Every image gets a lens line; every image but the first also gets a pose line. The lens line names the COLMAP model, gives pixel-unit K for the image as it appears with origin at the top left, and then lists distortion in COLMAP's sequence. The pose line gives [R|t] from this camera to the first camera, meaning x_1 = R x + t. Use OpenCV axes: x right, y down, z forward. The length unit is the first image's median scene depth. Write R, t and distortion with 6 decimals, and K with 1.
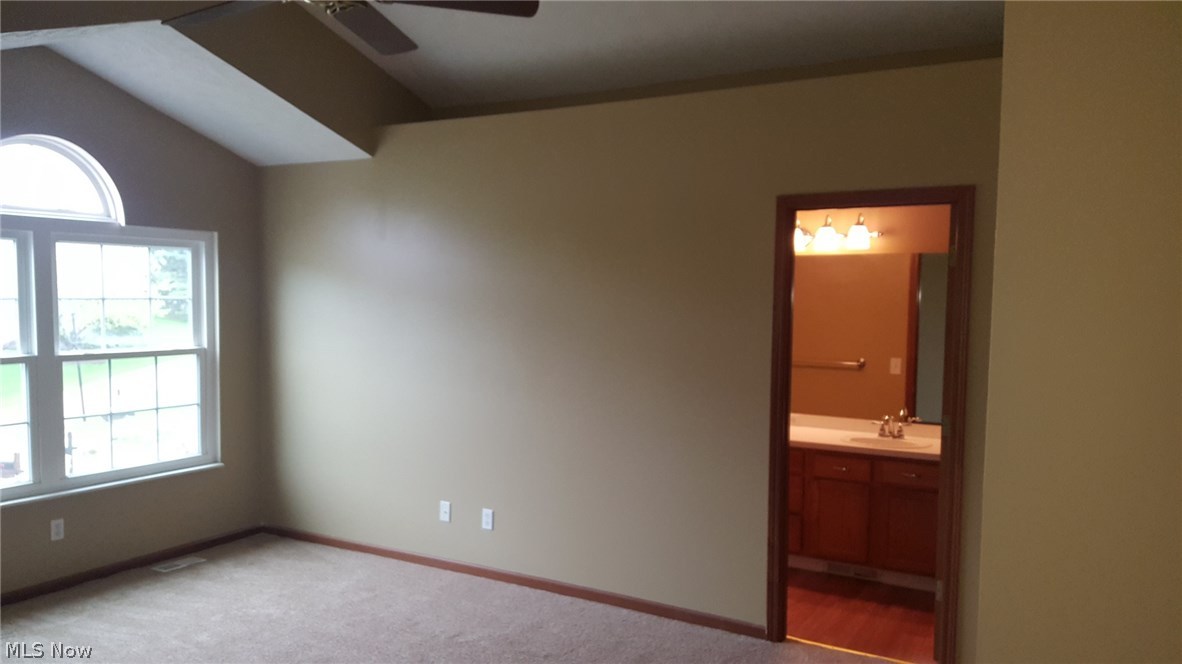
lens RADIAL K [[877.1, 0, 591.0], [0, 877.1, 332.0], [0, 0, 1]] dist [0.102980, -0.147381]
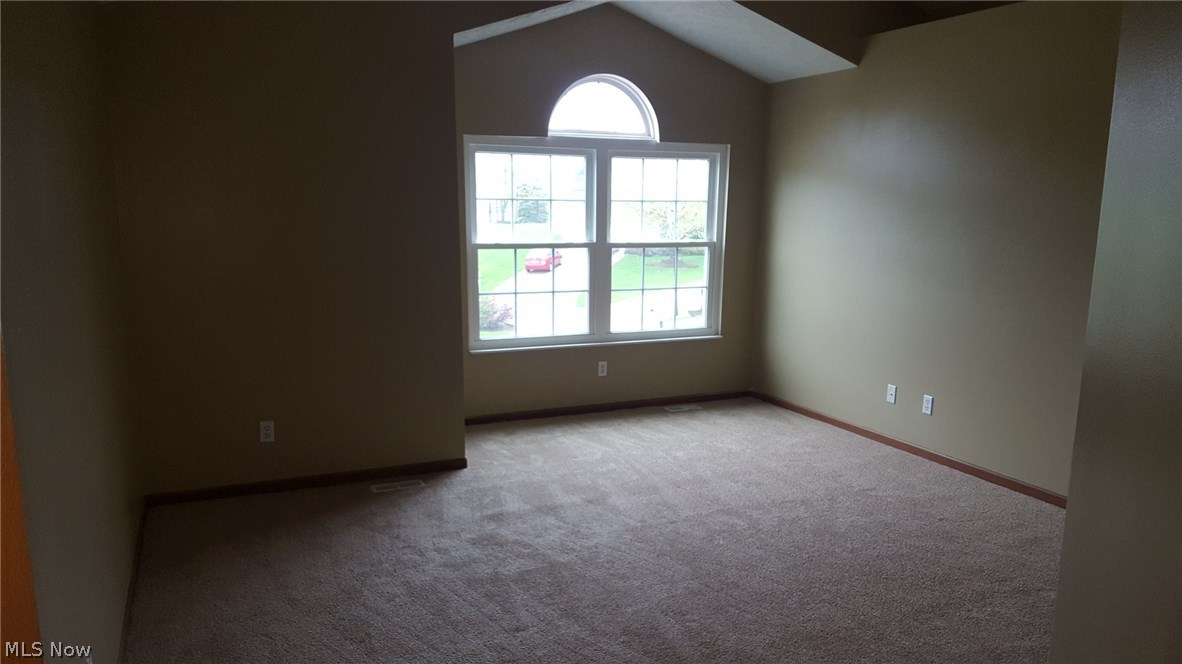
lens RADIAL K [[877.1, 0, 591.0], [0, 877.1, 332.0], [0, 0, 1]] dist [0.102980, -0.147381]
pose [[0.815099, 0.084119, -0.573182, 0.153178], [-0.025612, 0.993667, 0.109406, 0.015629], [0.578755, -0.074496, 0.812092, -0.104119]]
